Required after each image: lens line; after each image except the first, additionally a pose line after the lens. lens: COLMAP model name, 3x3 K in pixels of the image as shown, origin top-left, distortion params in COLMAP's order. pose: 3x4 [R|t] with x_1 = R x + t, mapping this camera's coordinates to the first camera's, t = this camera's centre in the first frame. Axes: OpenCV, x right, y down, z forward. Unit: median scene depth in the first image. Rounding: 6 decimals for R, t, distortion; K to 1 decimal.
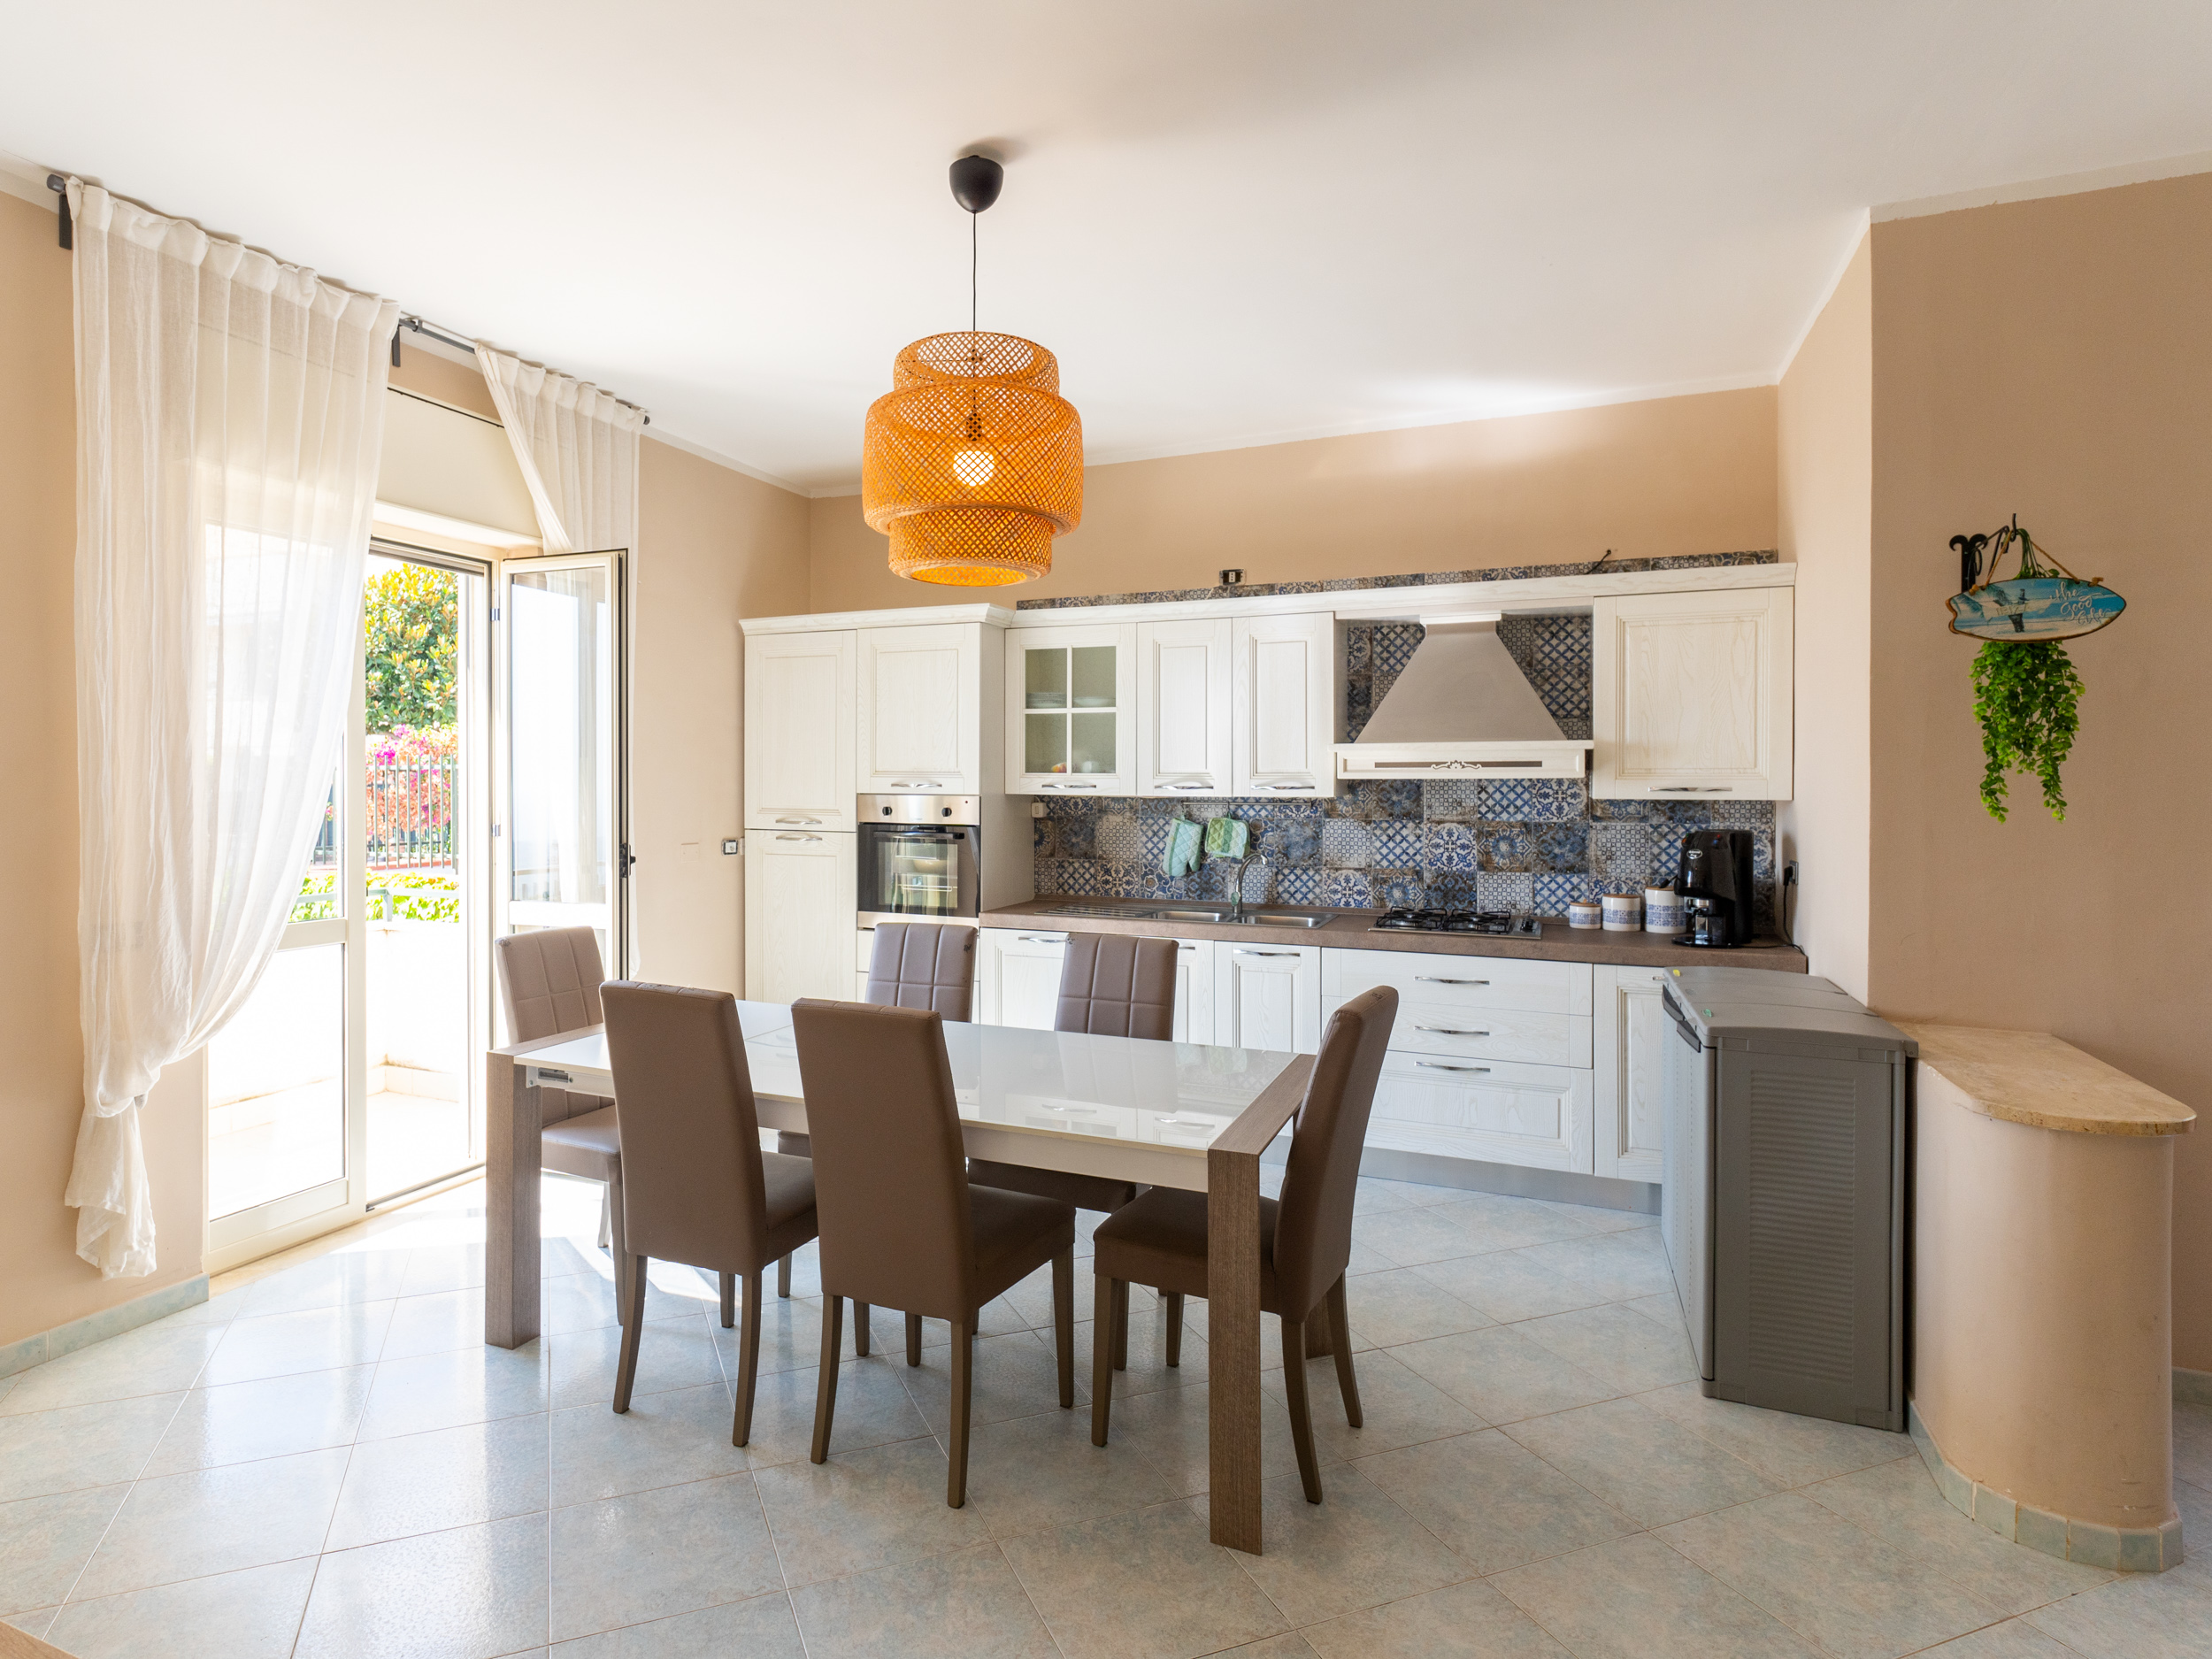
lens RADIAL K [[1207.0, 0, 991.9], [0, 1207.0, 785.6], [0, 0, 1]] dist [0.001407, 0.000439]
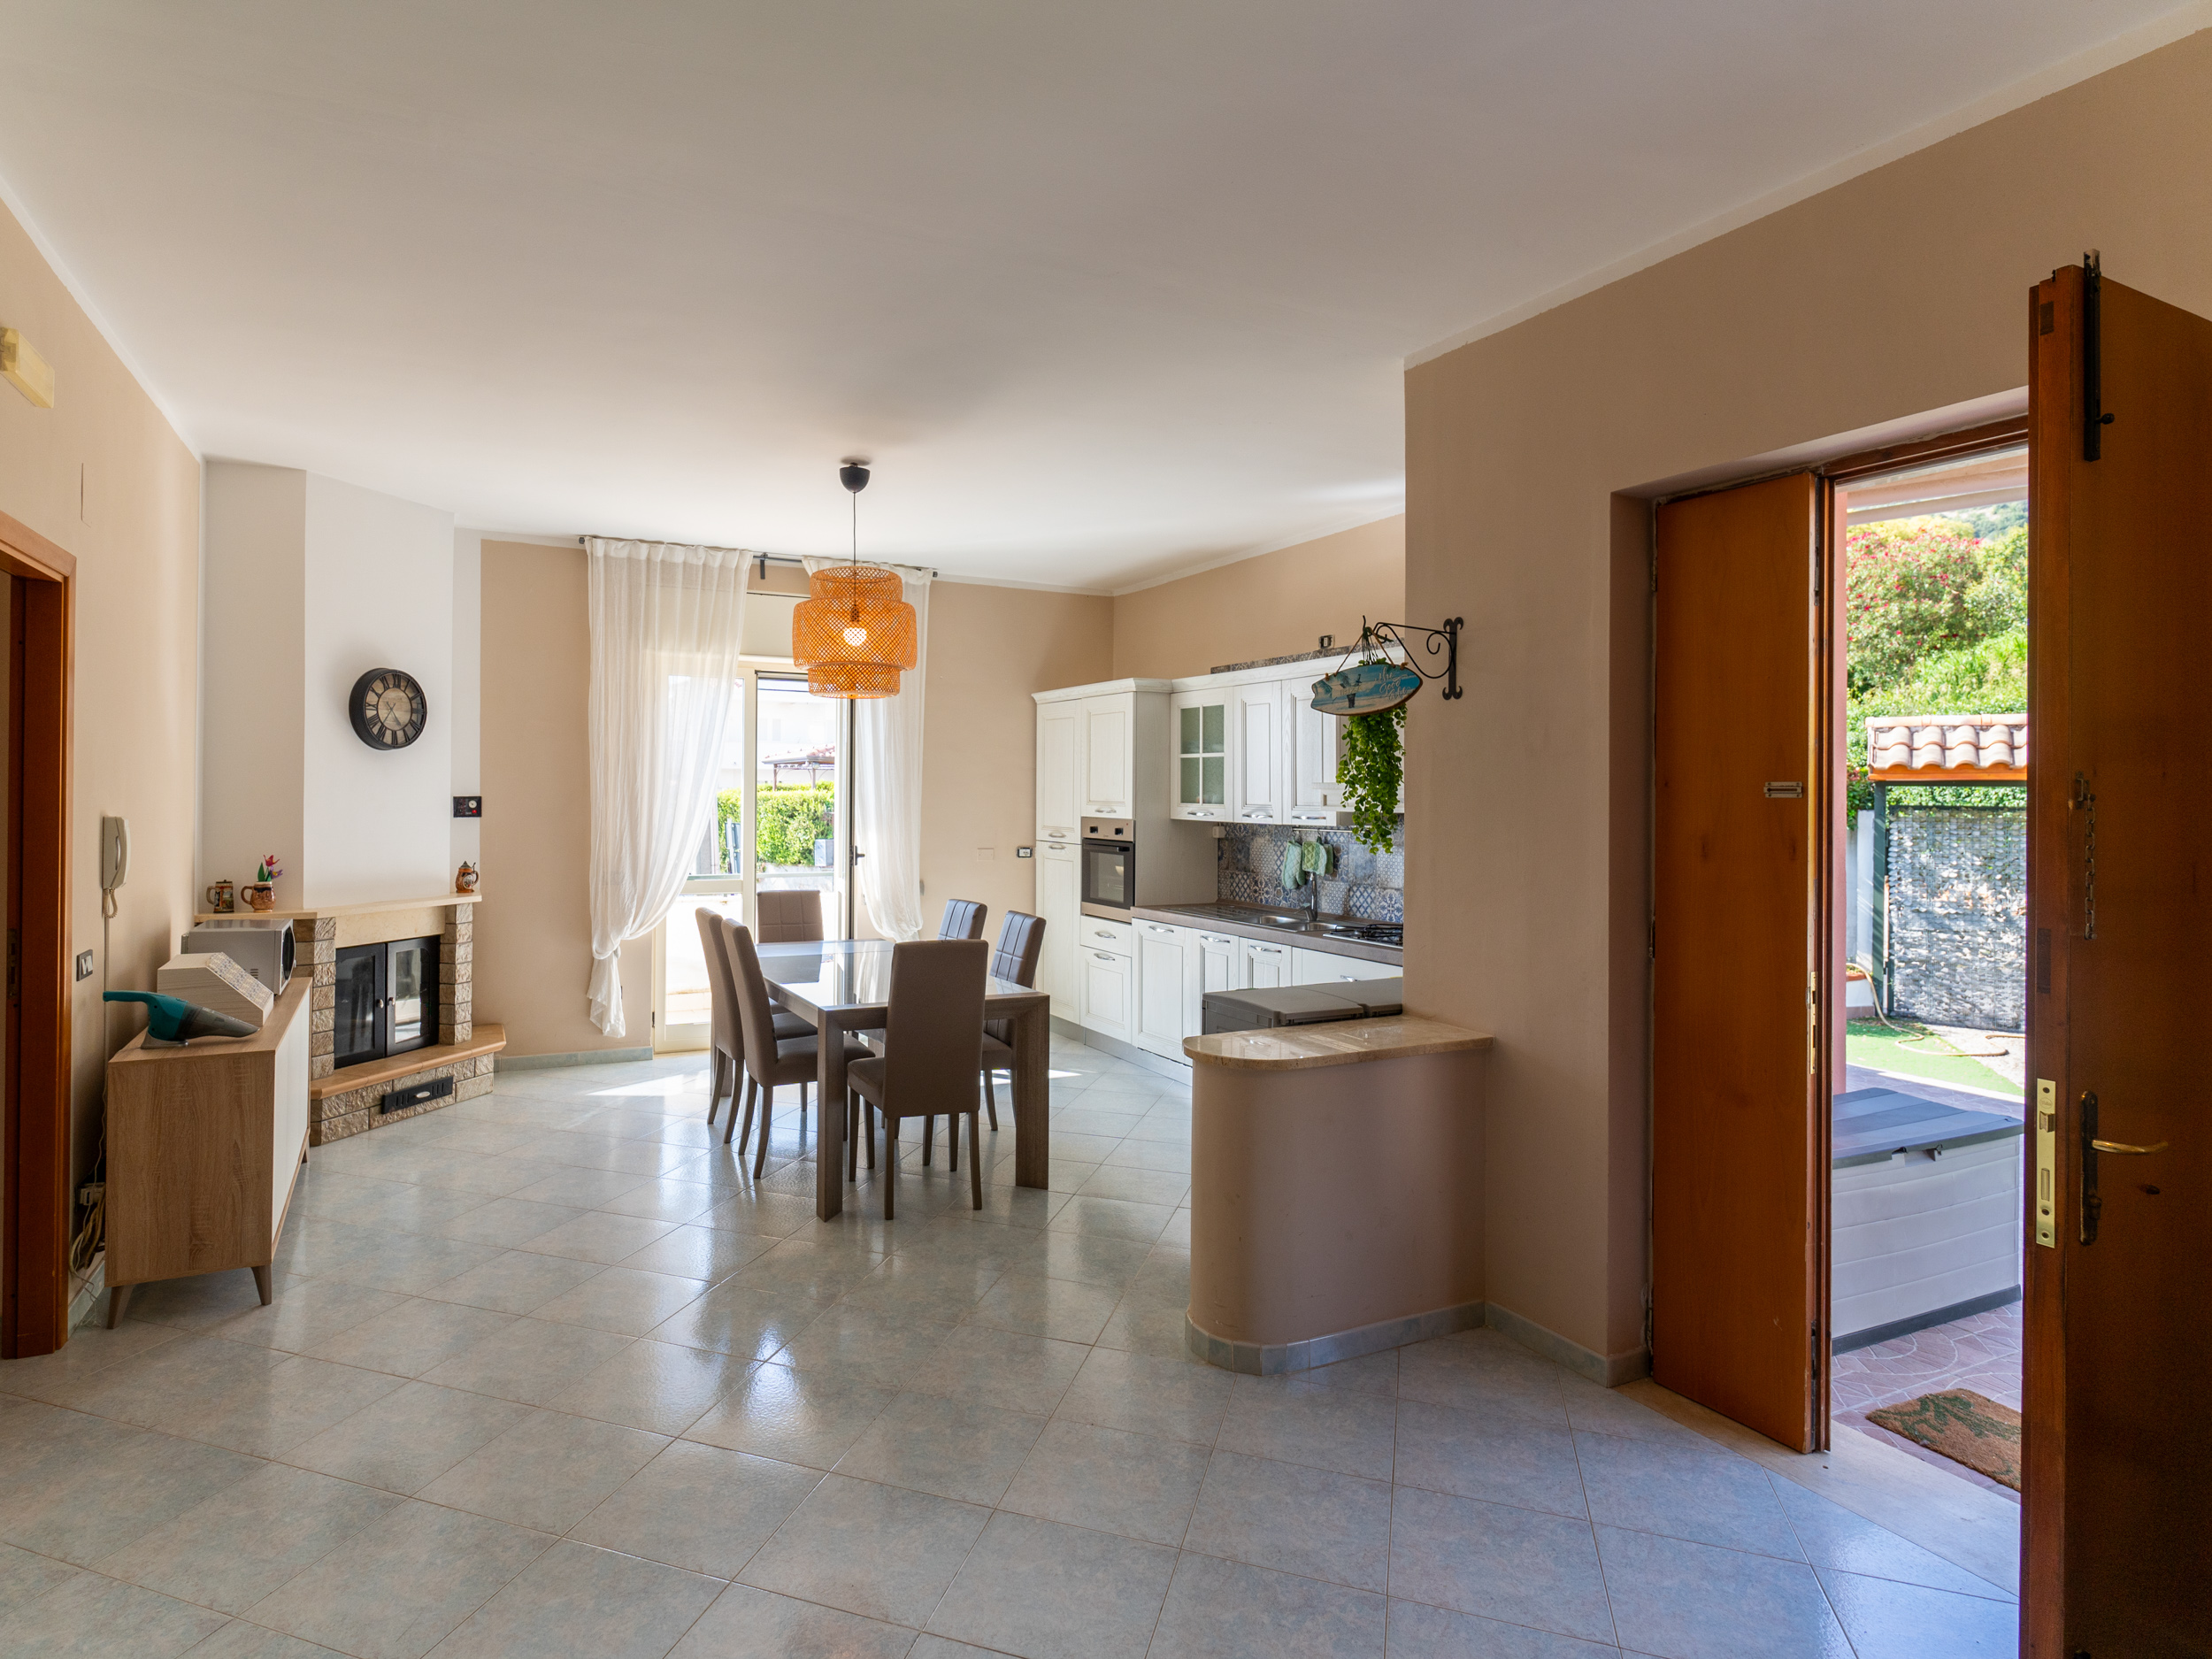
lens RADIAL K [[1199.4, 0, 1001.4], [0, 1199.4, 785.0], [0, 0, 1]] dist [-0.001097, 0.000120]
pose [[0.769898, -0.000303, -0.638167, 0.779814], [-0.009748, 0.999878, -0.012236, -0.013514], [0.638092, 0.015642, 0.769801, -0.134495]]
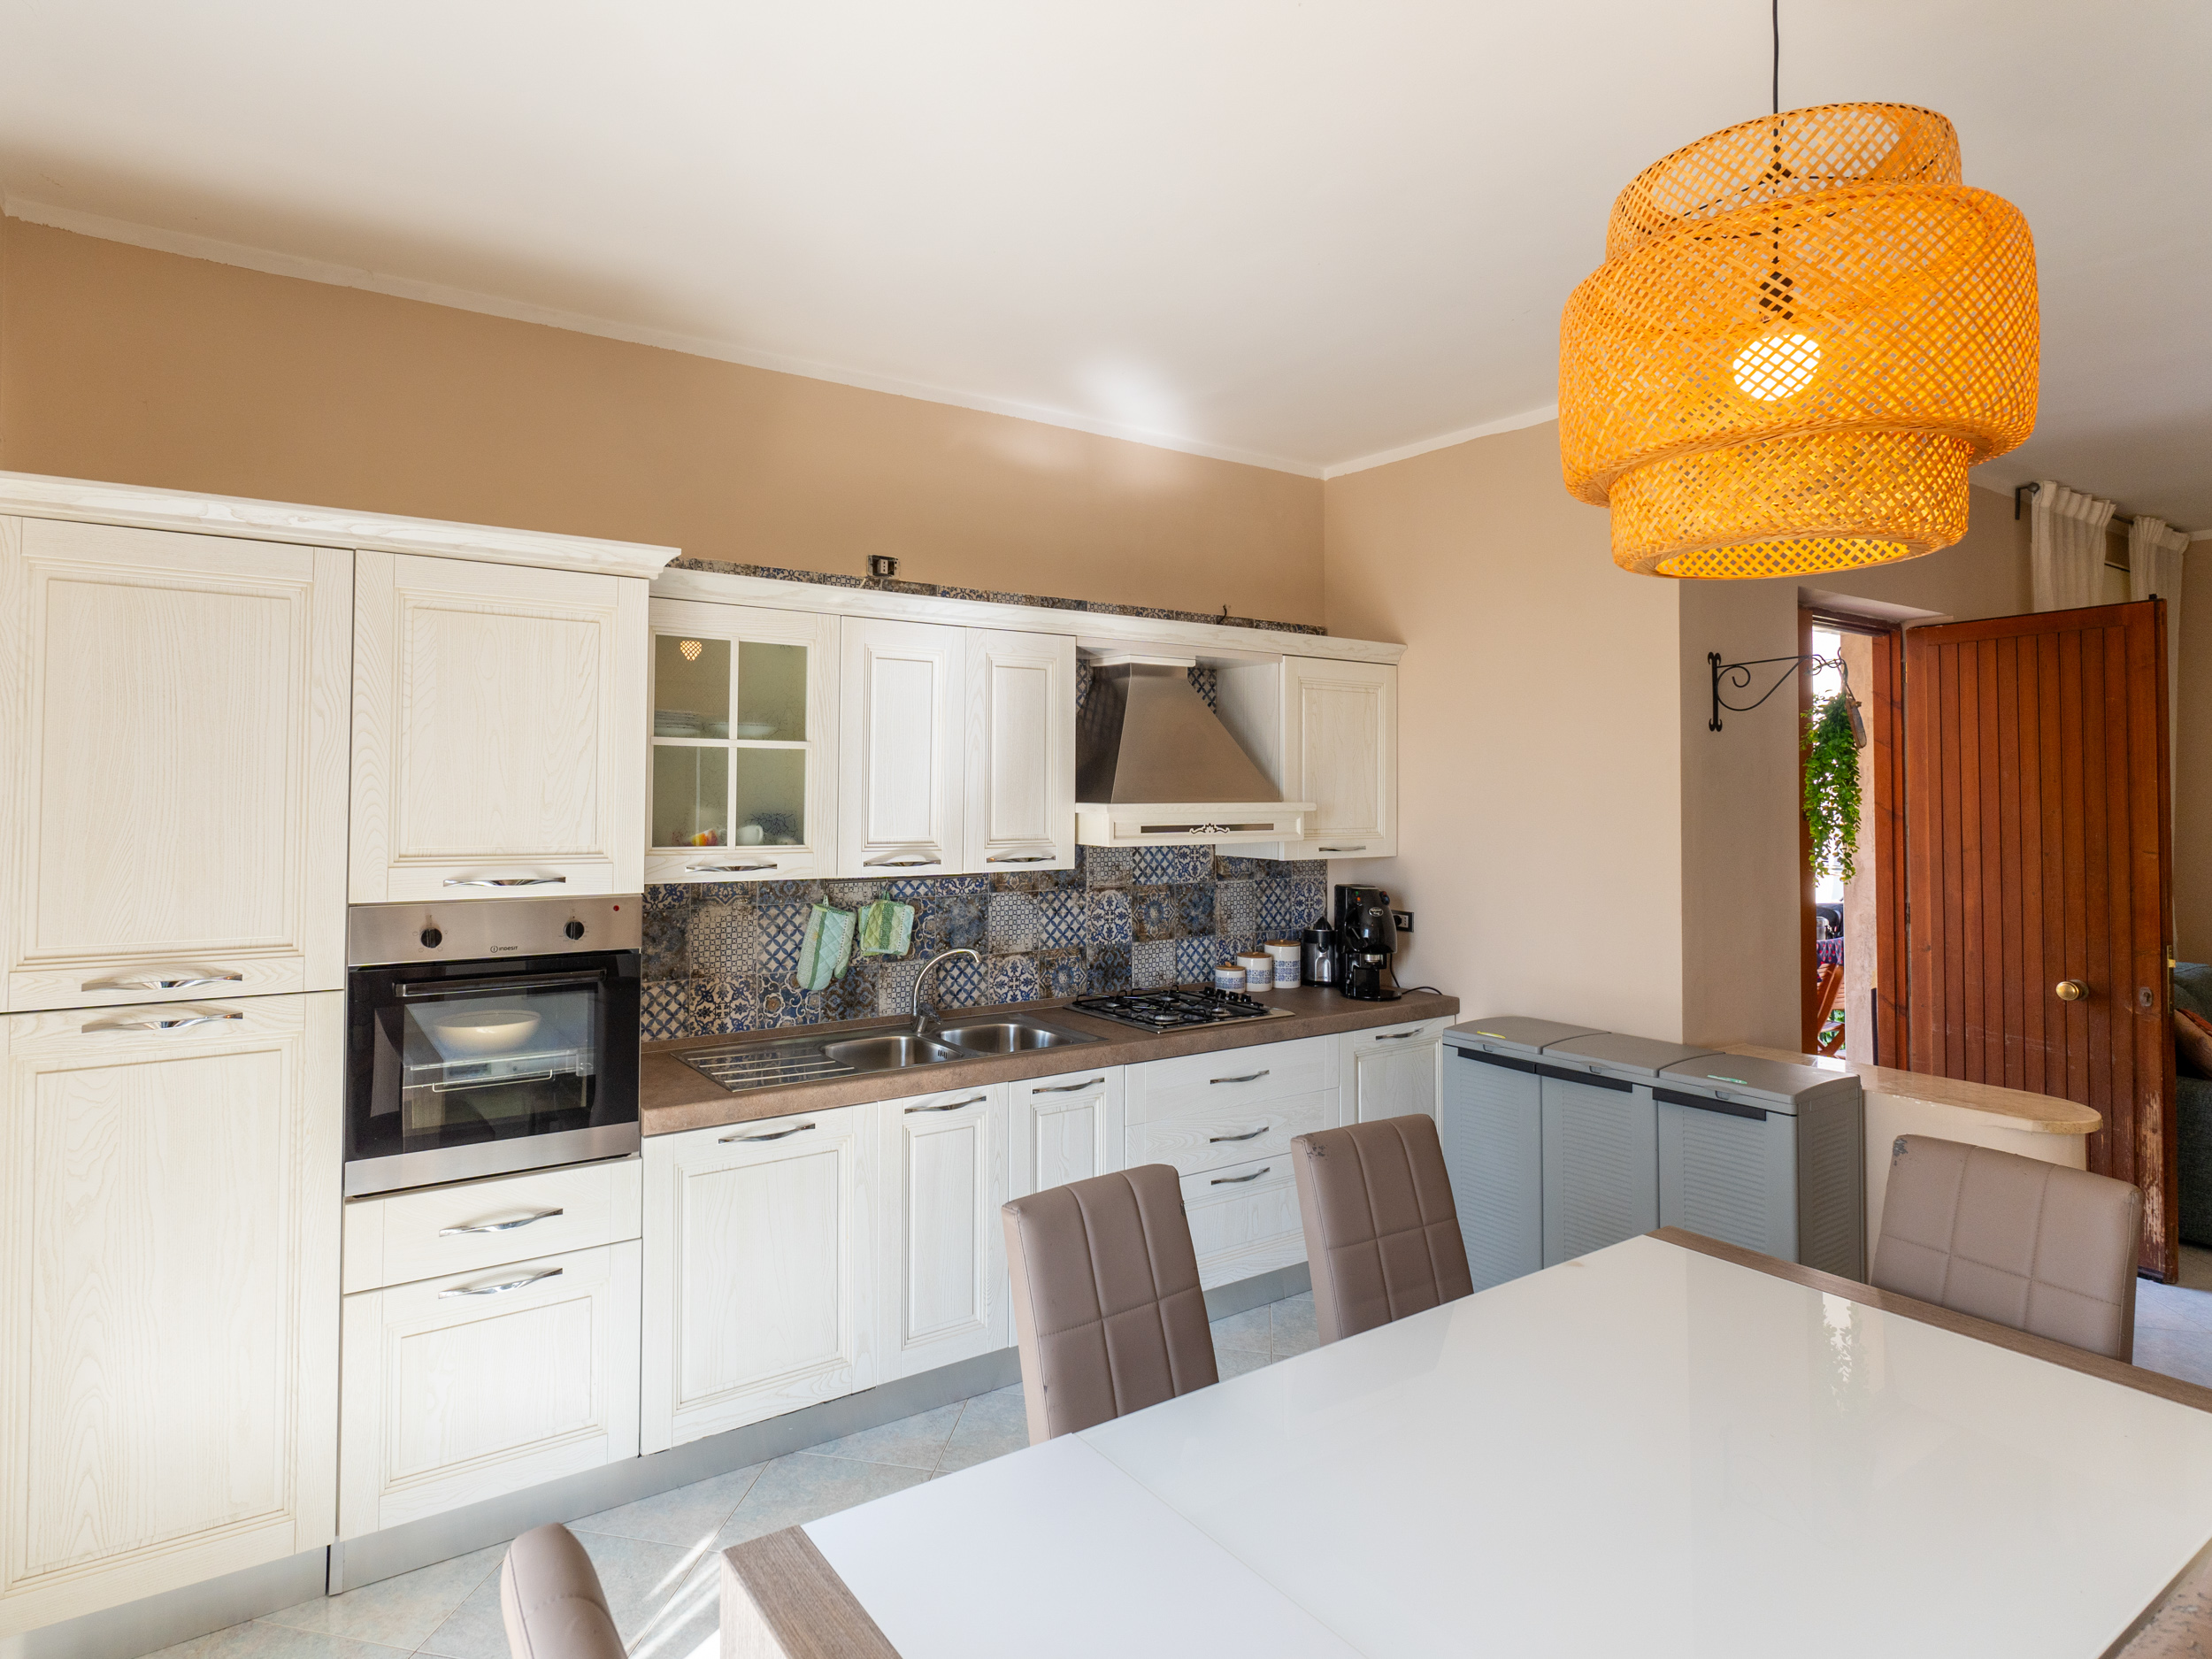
lens RADIAL K [[1209.1, 0, 987.2], [0, 1209.1, 765.4], [0, 0, 1]] dist [-0.001828, 0.000314]
pose [[0.537533, 0.018511, 0.843039, -0.414091], [0.001046, 0.999744, -0.022619, -0.040094], [-0.843242, 0.013041, 0.537376, 0.611766]]
